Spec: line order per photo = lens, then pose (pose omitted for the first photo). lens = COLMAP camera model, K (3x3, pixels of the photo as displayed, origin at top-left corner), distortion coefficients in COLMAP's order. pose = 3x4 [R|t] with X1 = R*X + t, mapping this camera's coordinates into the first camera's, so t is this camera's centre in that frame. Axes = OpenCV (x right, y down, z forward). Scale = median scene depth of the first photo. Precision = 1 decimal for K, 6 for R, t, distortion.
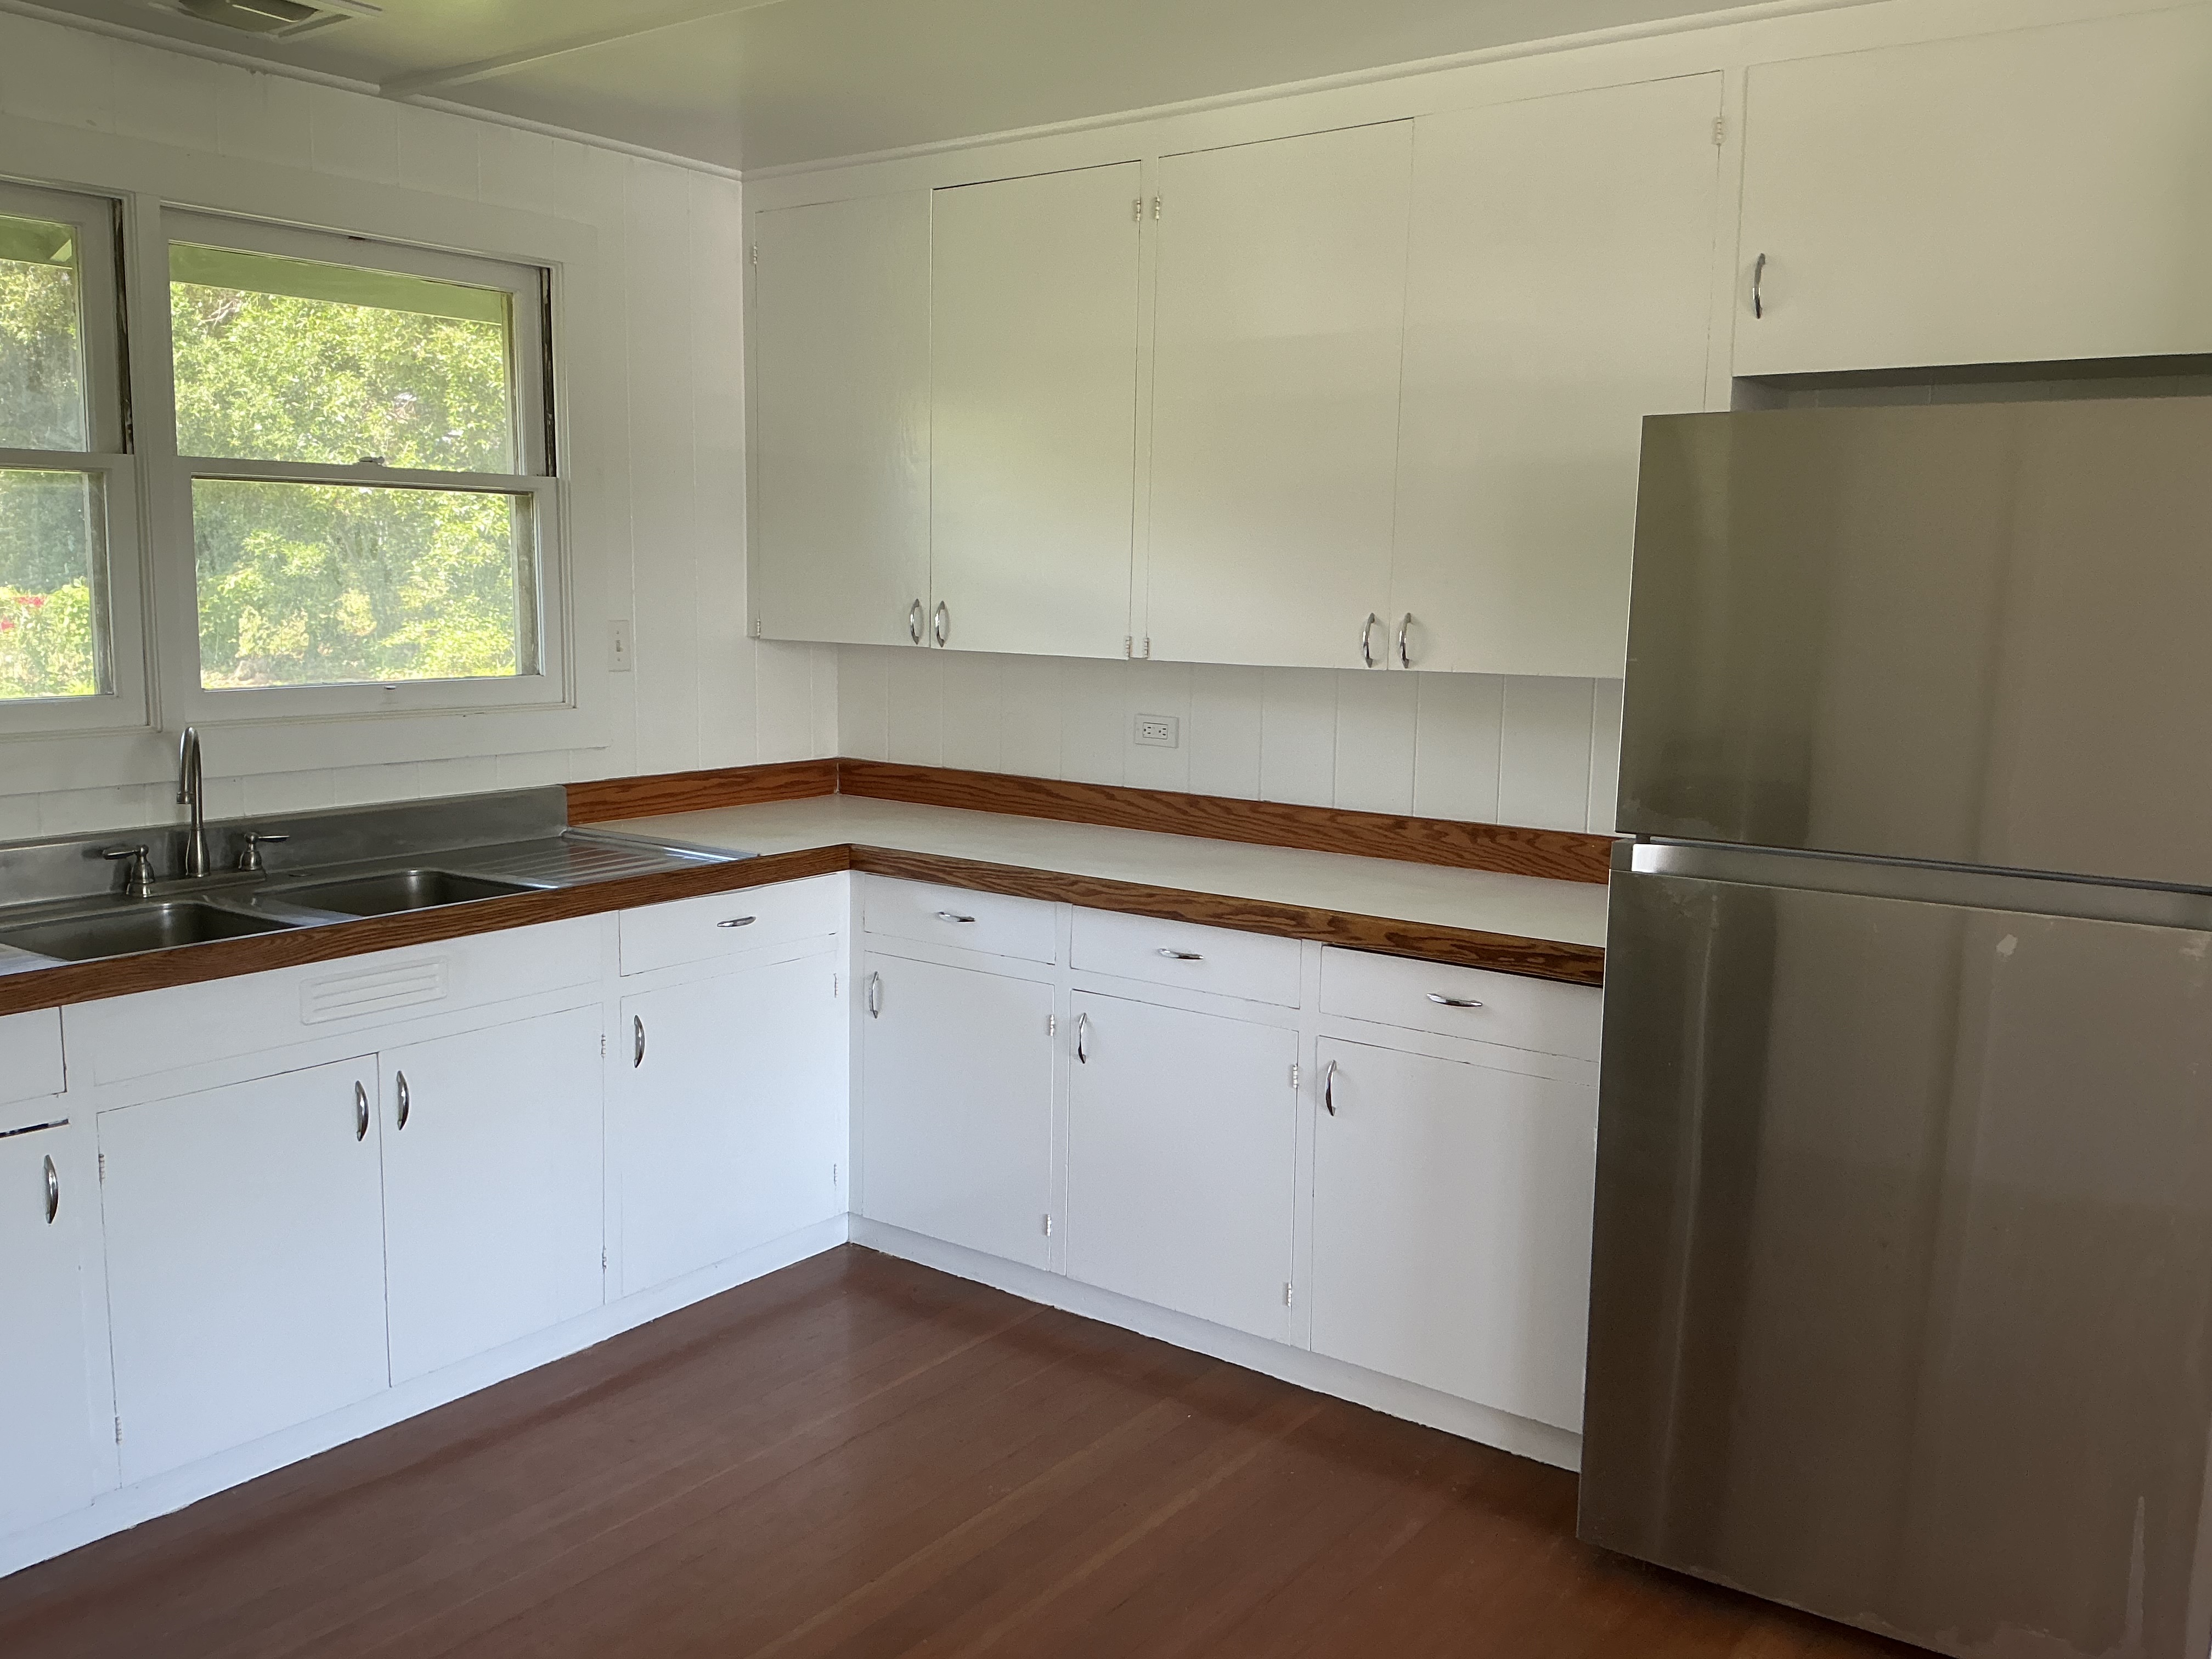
lens RADIAL K [[1819.3, 0, 1096.9], [0, 1819.3, 817.5], [0, 0, 1]] dist [0.107340, -0.205243]
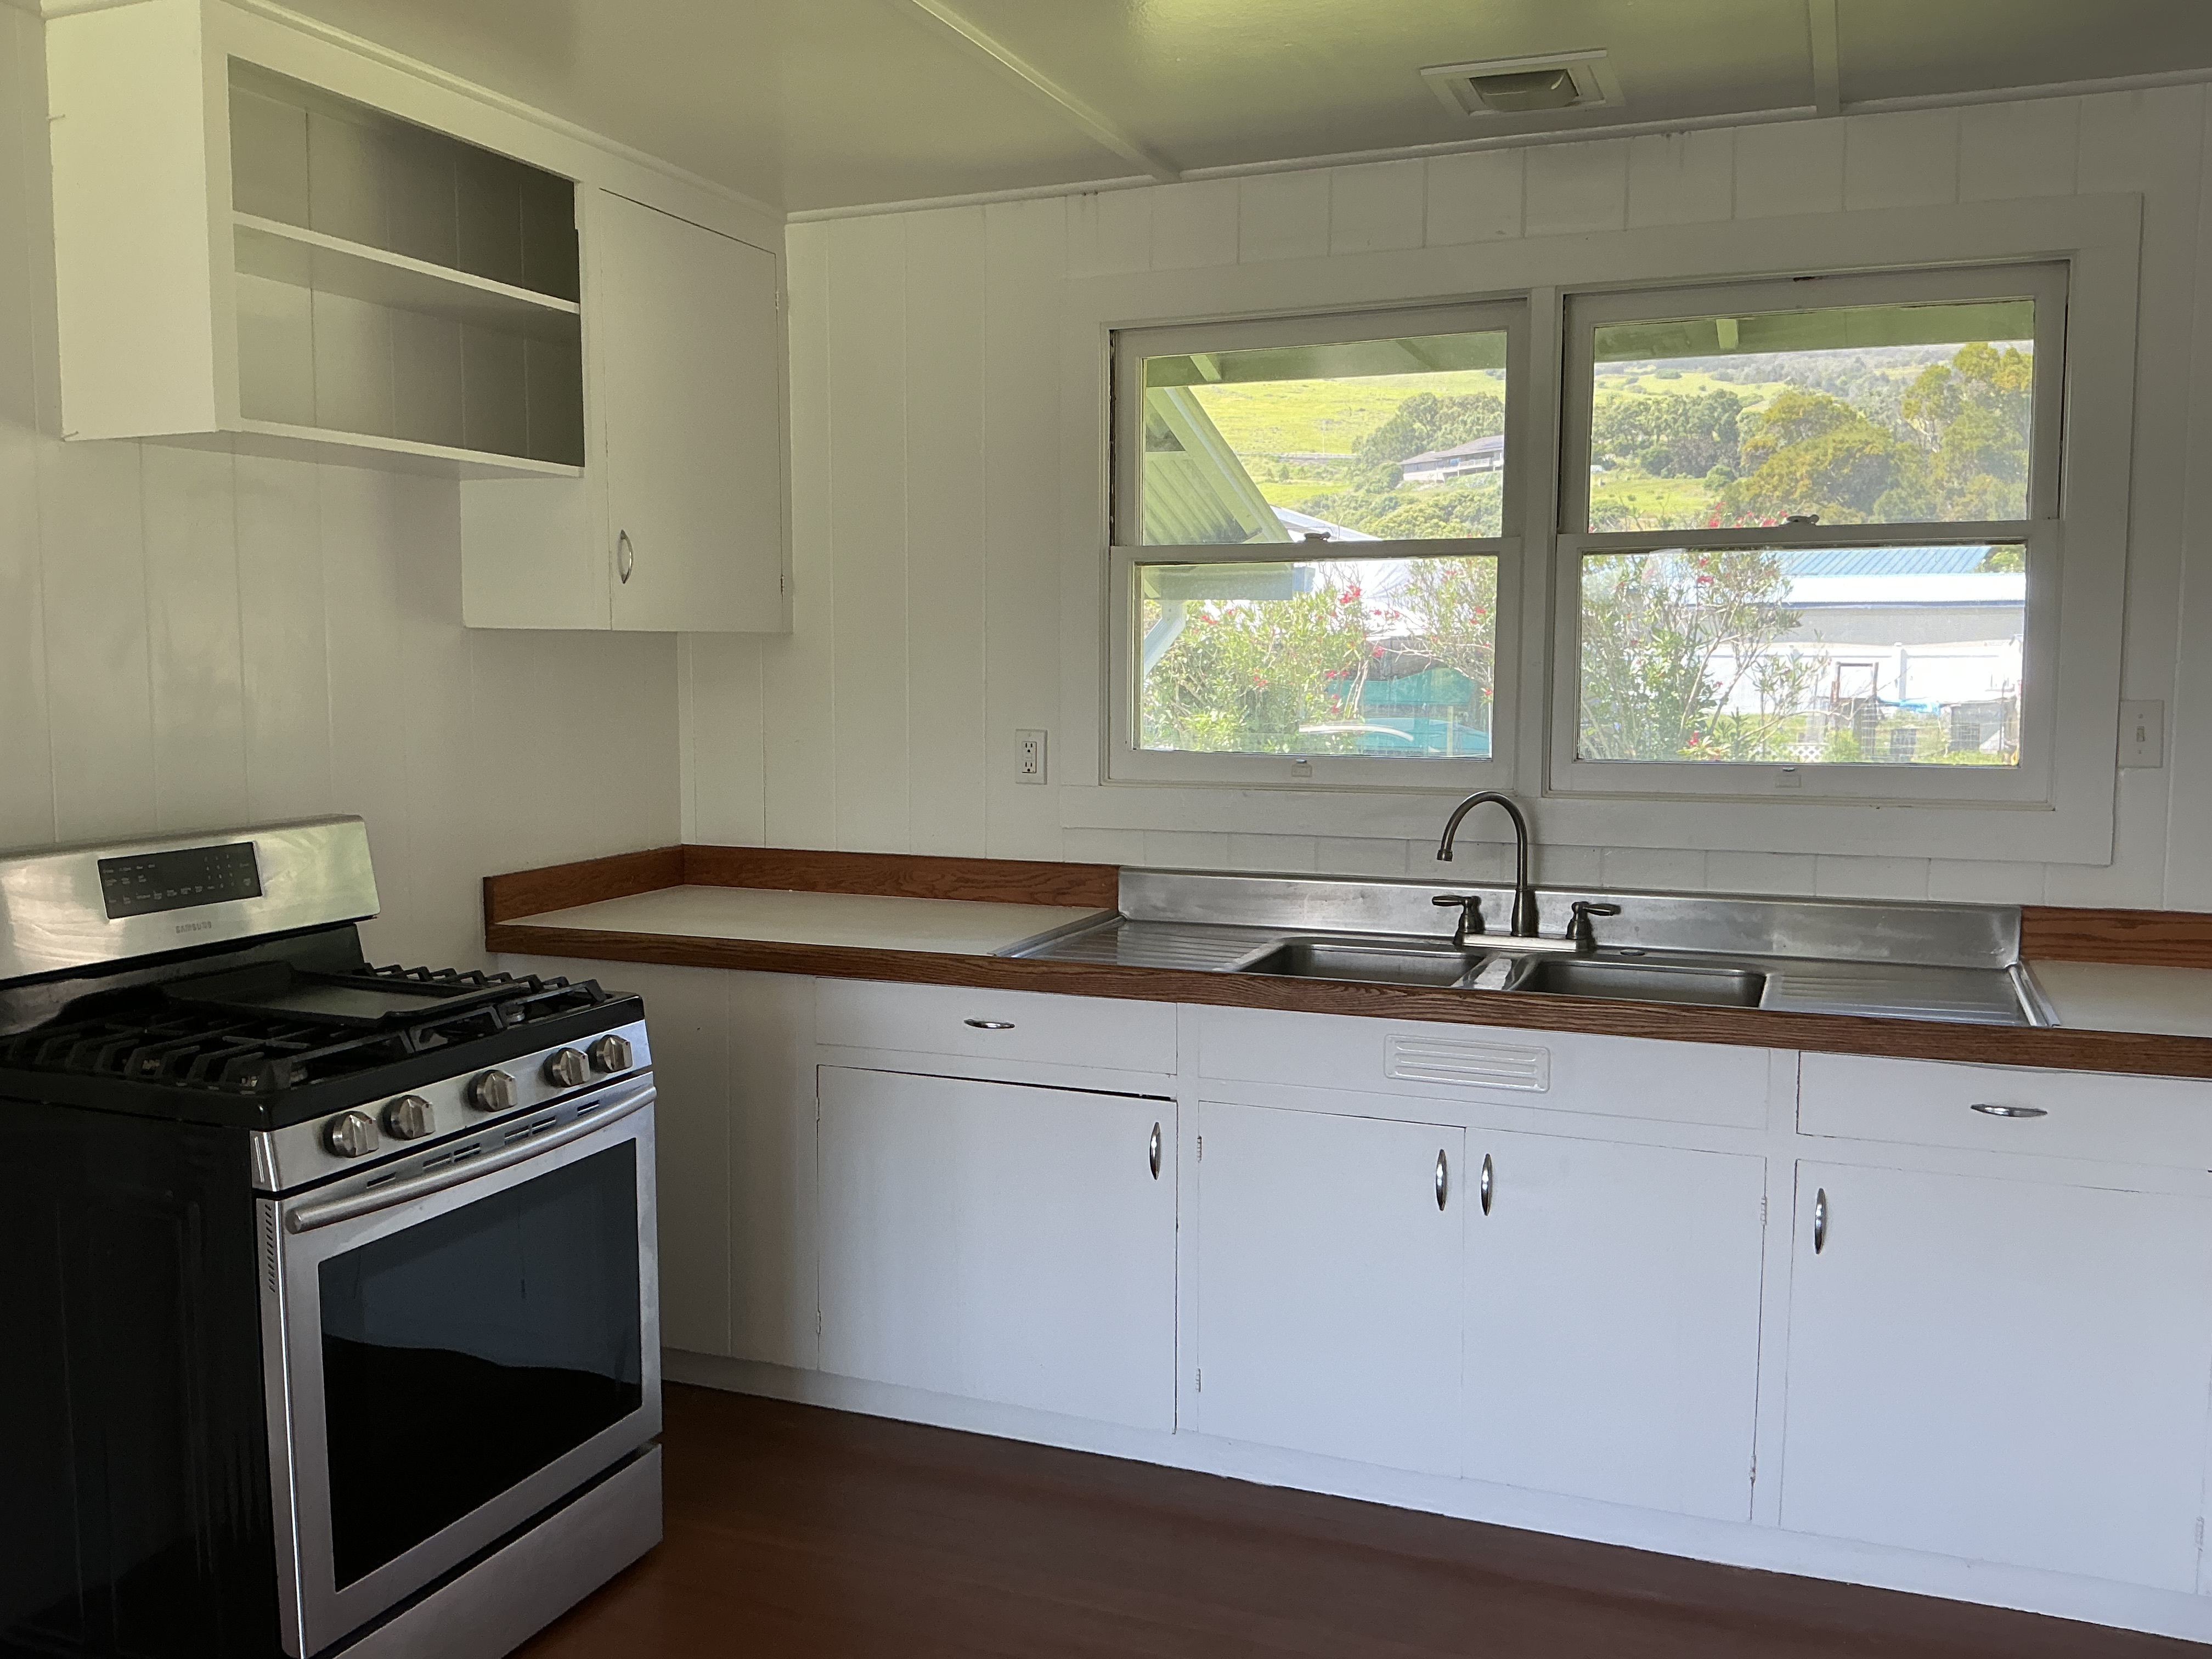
lens RADIAL K [[1819.3, 0, 1096.9], [0, 1819.3, 817.5], [0, 0, 1]] dist [0.107340, -0.205243]
pose [[0.268166, 0.079398, -0.960095, 0.405709], [-0.120663, 0.991518, 0.048294, -0.051513], [0.955786, 0.102898, 0.275472, 0.443273]]
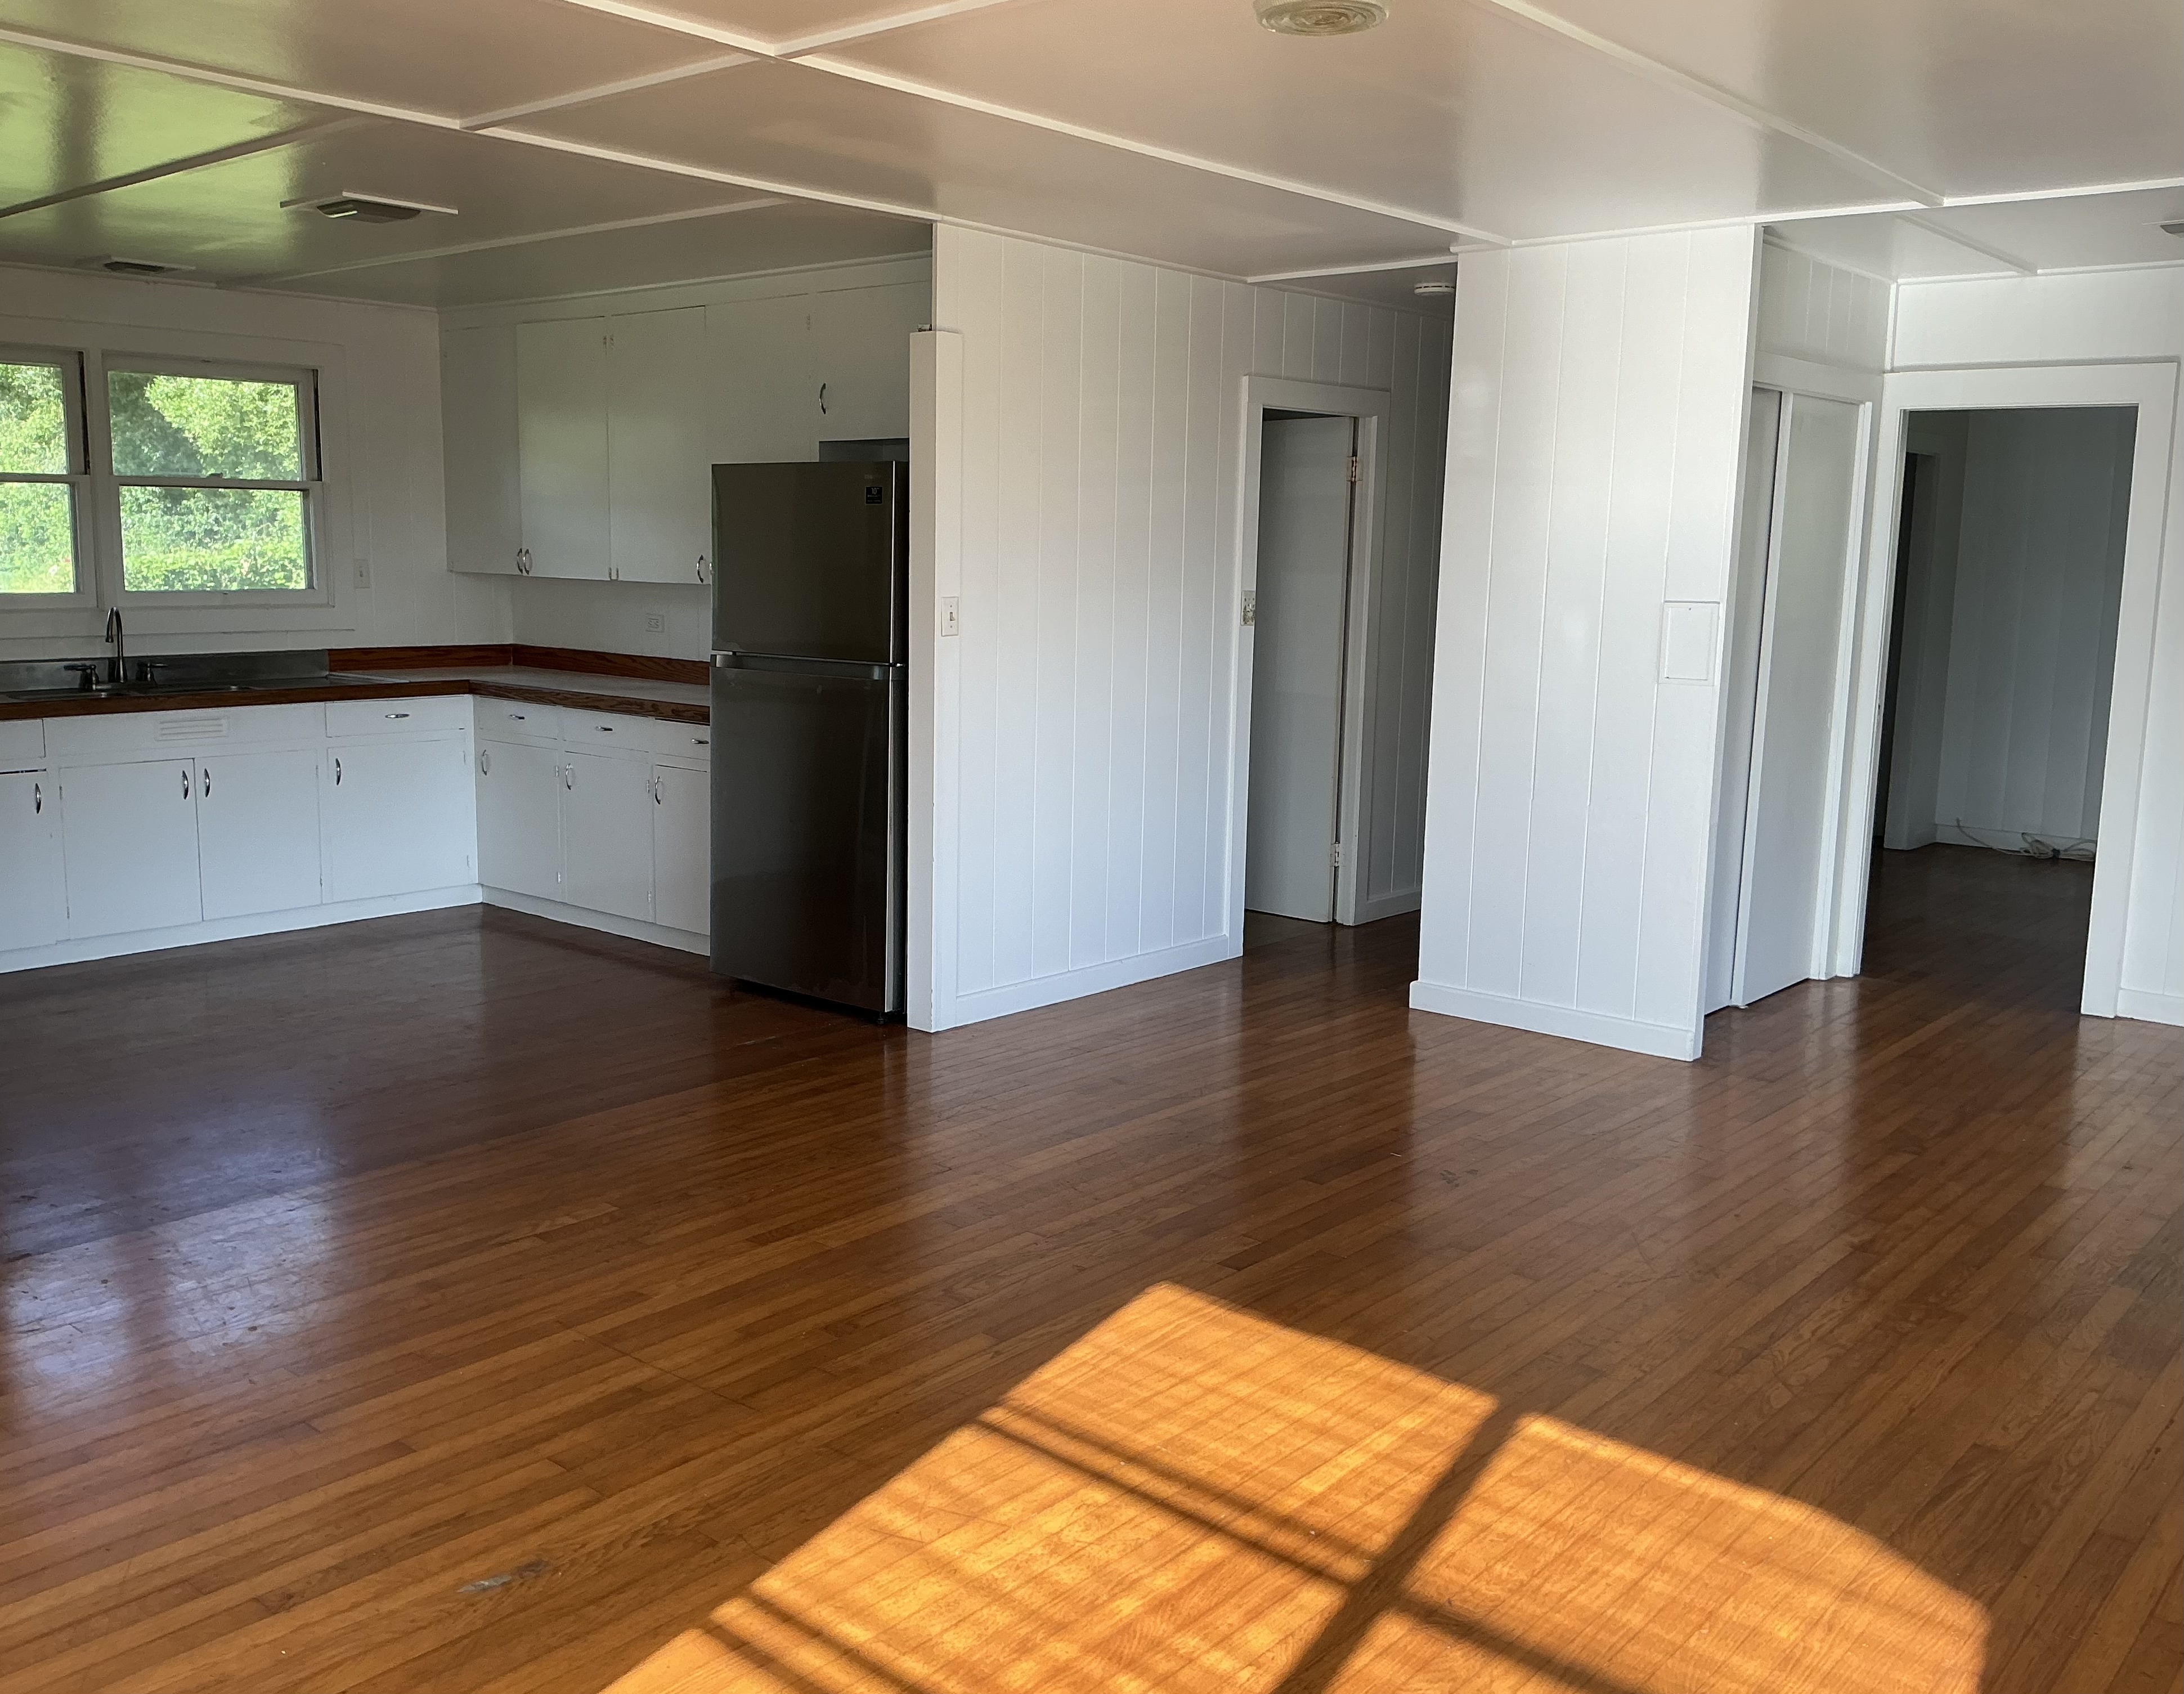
lens RADIAL K [[1873.7, 0, 1088.9], [0, 1873.7, 850.9], [0, 0, 1]] dist [0.043627, -0.109532]
pose [[0.997872, 0.013854, -0.063722, 0.665322], [-0.012192, 0.999577, 0.026406, 0.140515], [0.064061, -0.025573, 0.997618, -0.939589]]
